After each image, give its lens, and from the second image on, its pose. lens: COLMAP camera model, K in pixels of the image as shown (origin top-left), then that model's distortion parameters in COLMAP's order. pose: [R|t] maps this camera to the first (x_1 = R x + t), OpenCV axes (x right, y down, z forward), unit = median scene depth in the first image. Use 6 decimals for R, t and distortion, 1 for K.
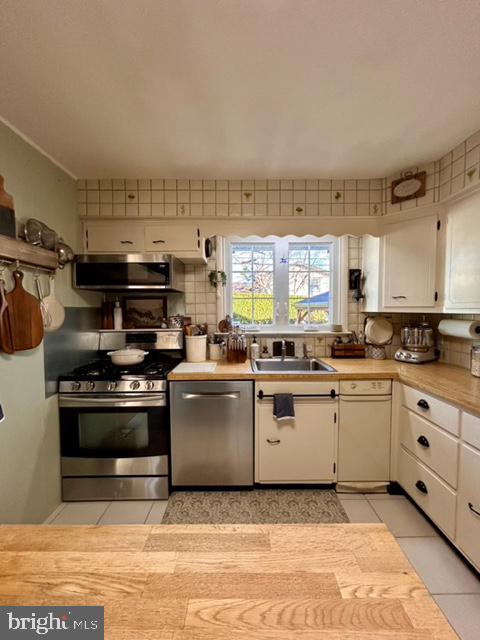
lens RADIAL K [[258.3, 0, 241.6], [0, 258.3, 321.1], [0, 0, 1]] dist [-0.002067, 0.000454]
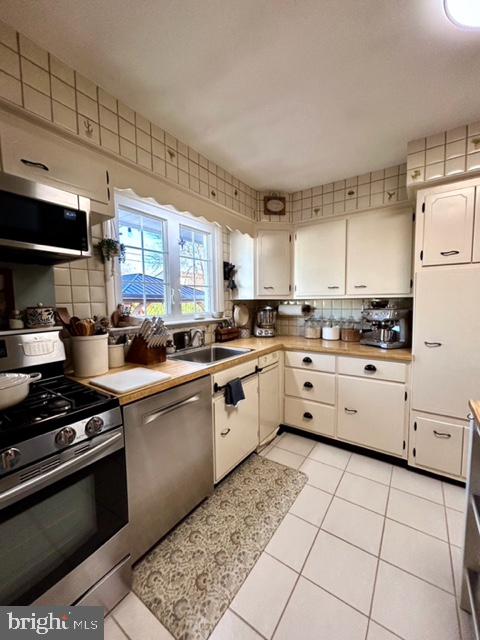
lens RADIAL K [[258.3, 0, 236.8], [0, 258.3, 321.3], [0, 0, 1]] dist [-0.002067, 0.000454]
pose [[0.574104, -0.065070, 0.816193, -0.552695], [0.047886, 0.997799, 0.045866, 0.009920], [-0.817381, 0.012753, 0.575956, 0.368222]]
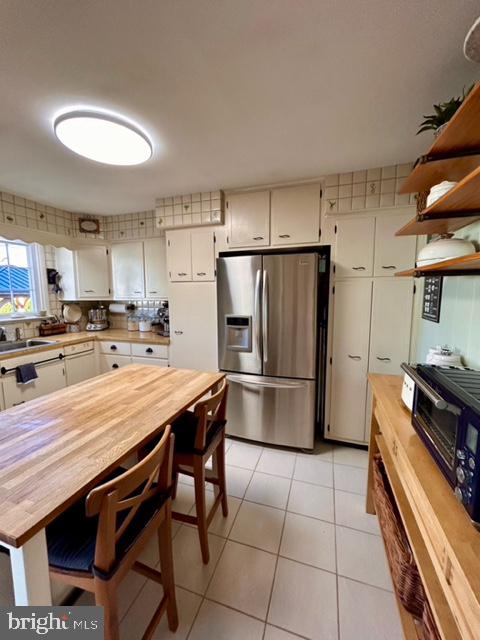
lens RADIAL K [[258.3, 0, 241.0], [0, 258.3, 321.3], [0, 0, 1]] dist [-0.002067, 0.000454]
pose [[0.319959, -0.102426, 0.941878, -0.625843], [0.046486, 0.994639, 0.092372, -0.008606], [-0.946290, 0.014229, 0.323005, -0.424468]]
